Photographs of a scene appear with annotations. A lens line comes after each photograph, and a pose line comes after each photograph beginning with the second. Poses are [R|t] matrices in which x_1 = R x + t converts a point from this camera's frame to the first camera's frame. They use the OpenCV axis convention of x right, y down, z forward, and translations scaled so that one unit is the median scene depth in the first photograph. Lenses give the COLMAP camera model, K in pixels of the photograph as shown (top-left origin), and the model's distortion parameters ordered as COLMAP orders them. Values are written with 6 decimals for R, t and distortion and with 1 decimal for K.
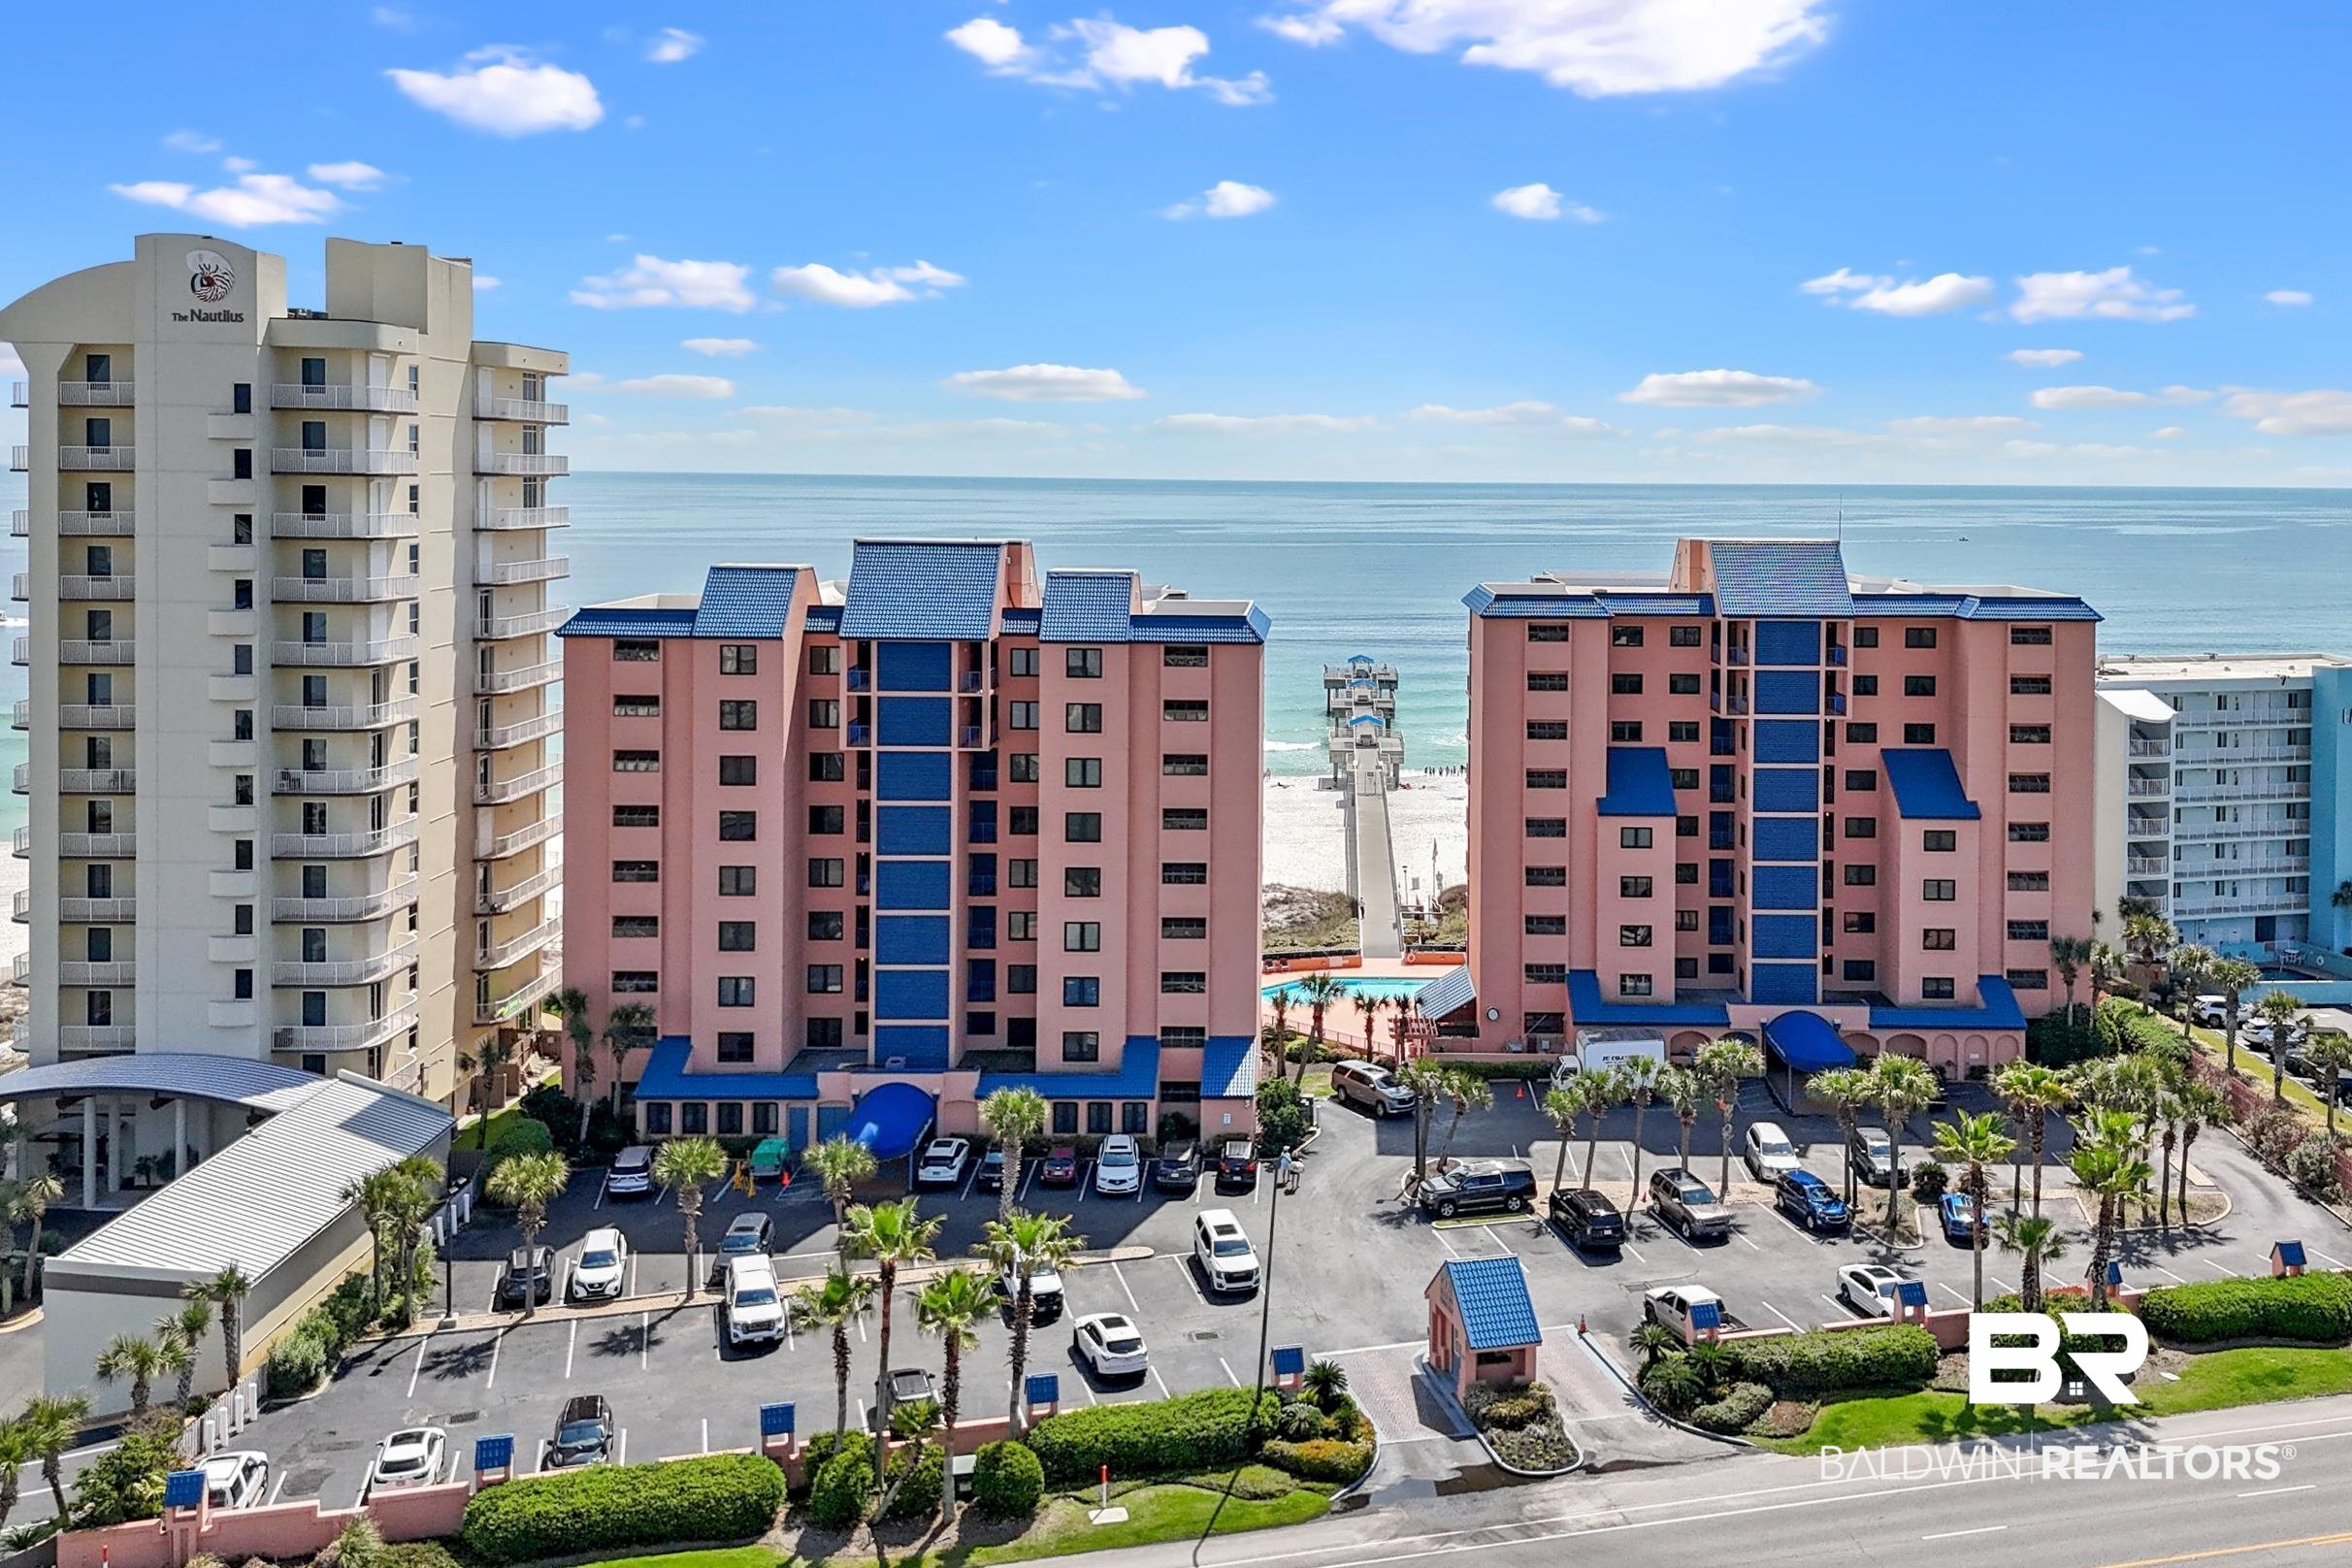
lens RADIAL K [[2193.9, 0, 1278.0], [0, 2193.9, 627.1], [0, 0, 1]] dist [0.080750, -0.006869]
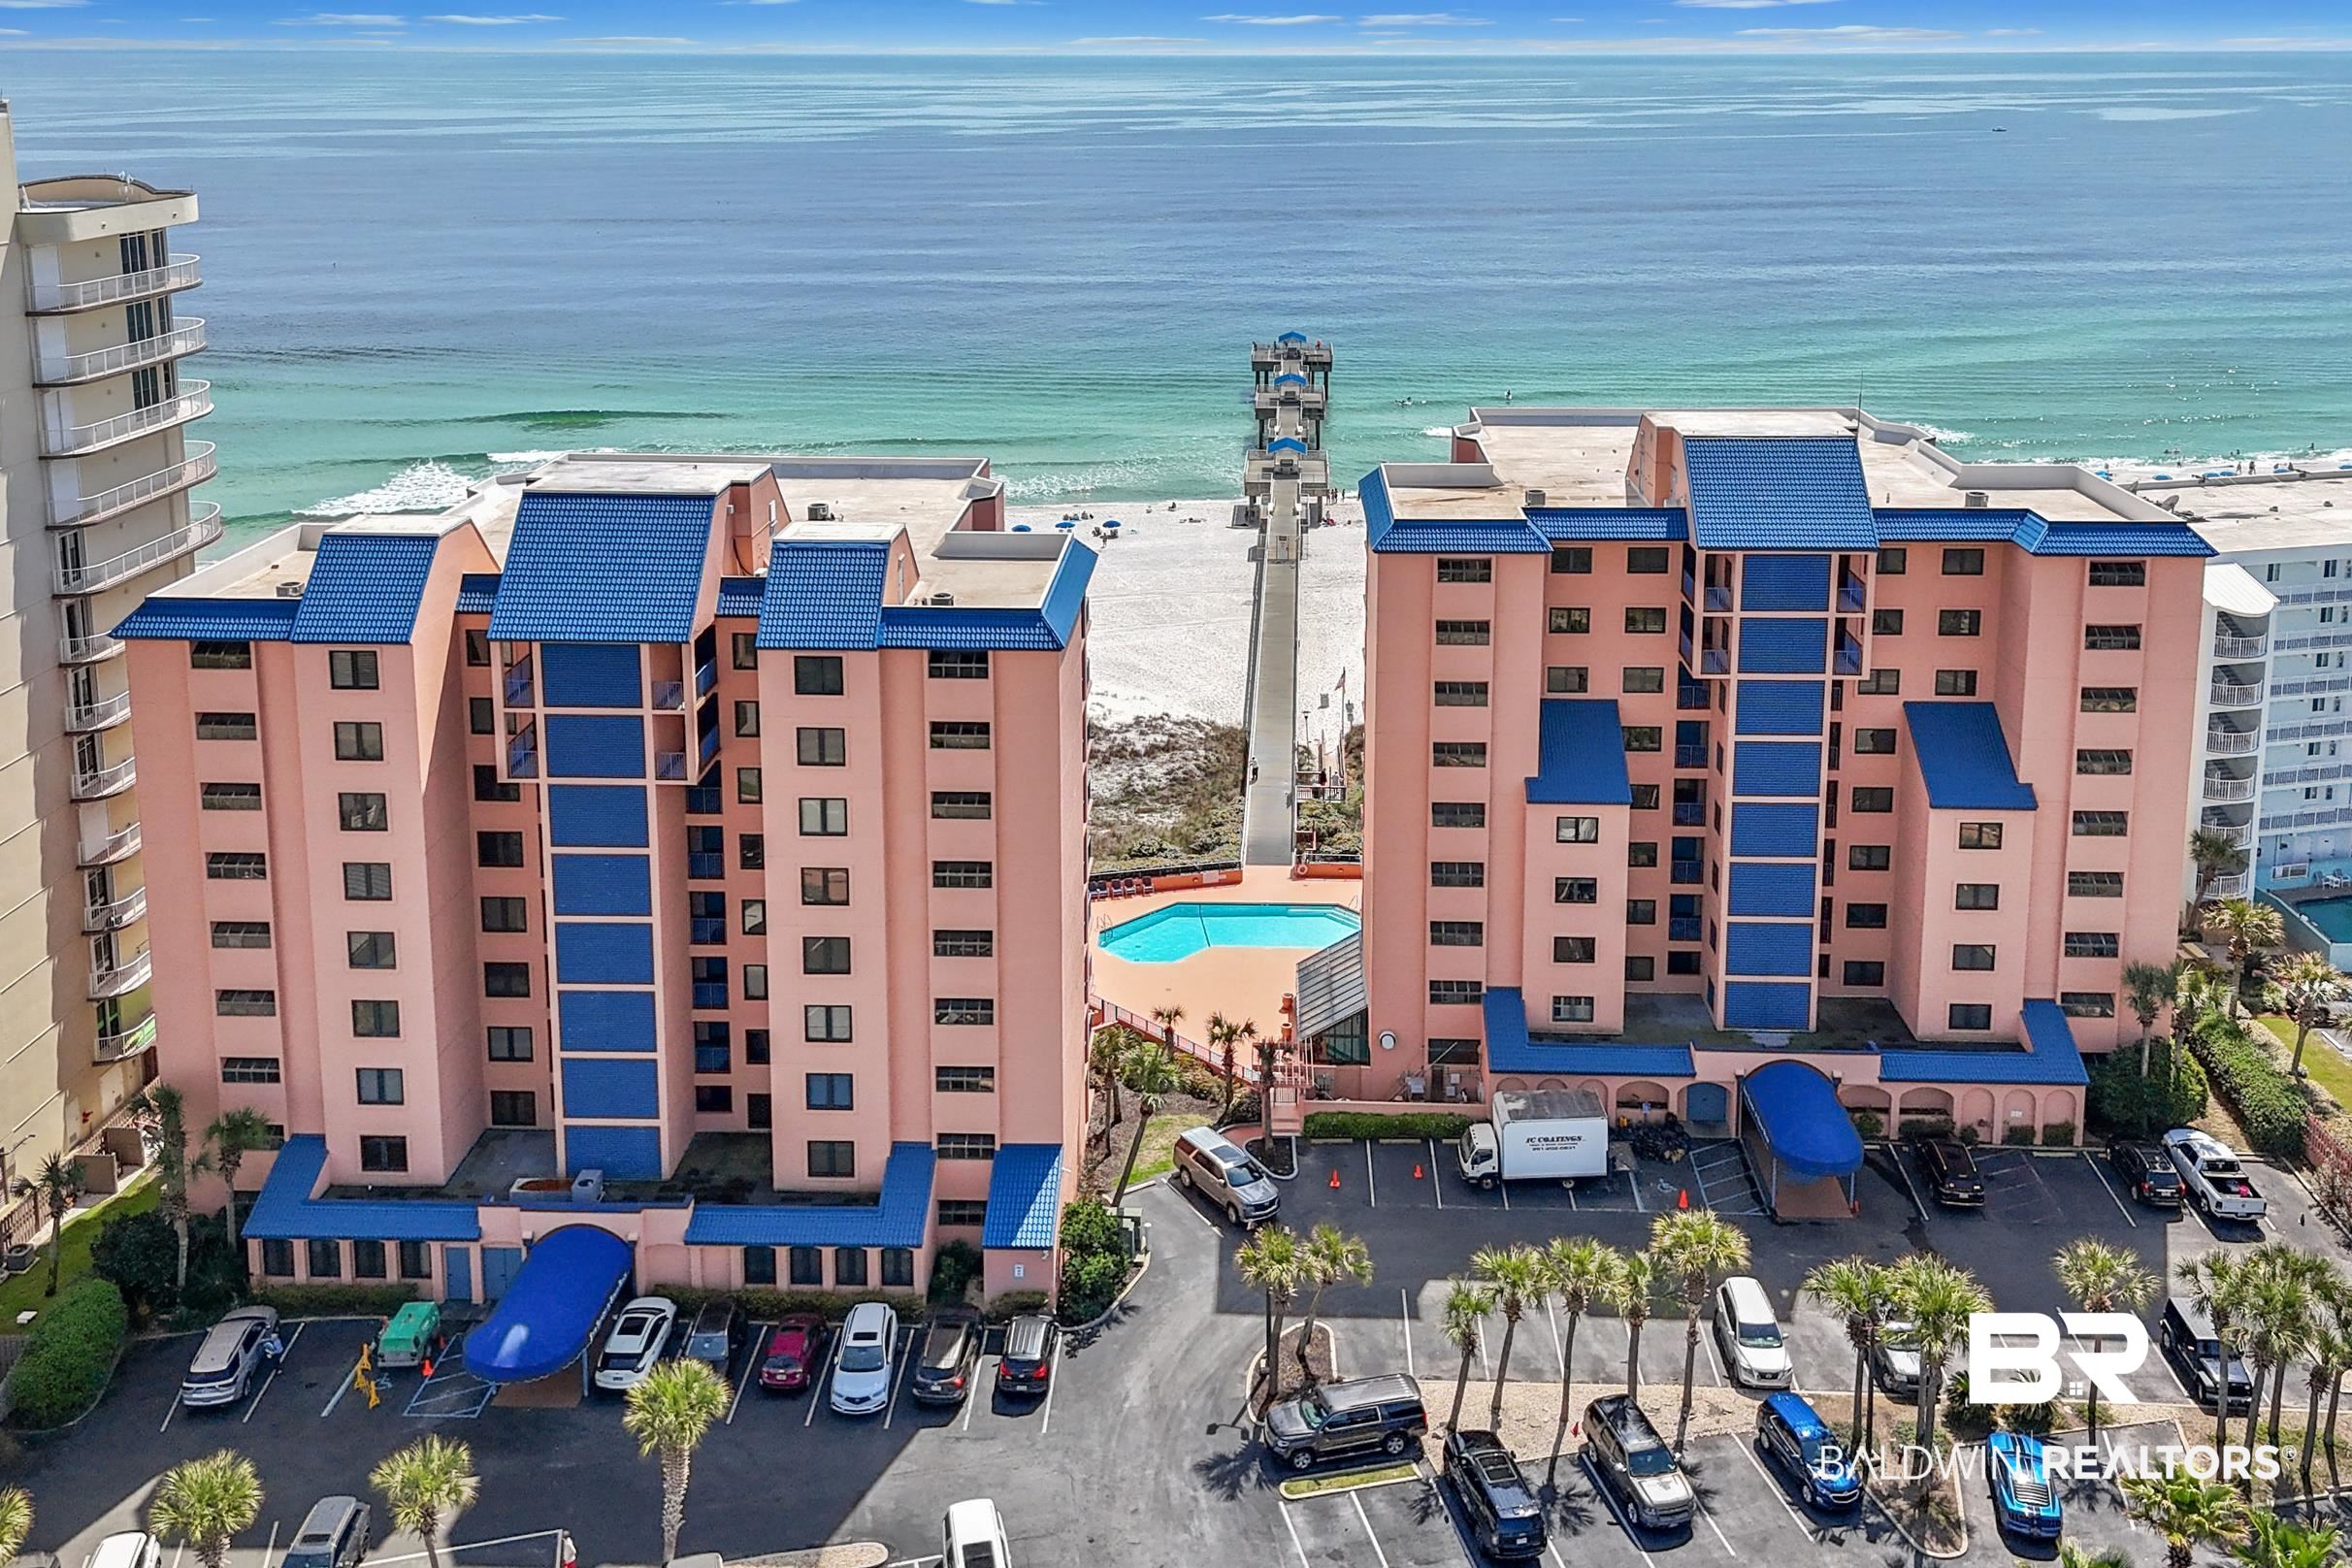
lens RADIAL K [[2085.0, 0, 1150.3], [0, 2085.0, 438.2], [0, 0, 1]] dist [0.044504, 0.001774]
pose [[0.998831, -0.000604, -0.048337, 0.051679], [0.006582, 0.992307, 0.123628, -0.134720], [0.047891, -0.123802, 0.991151, 0.298976]]
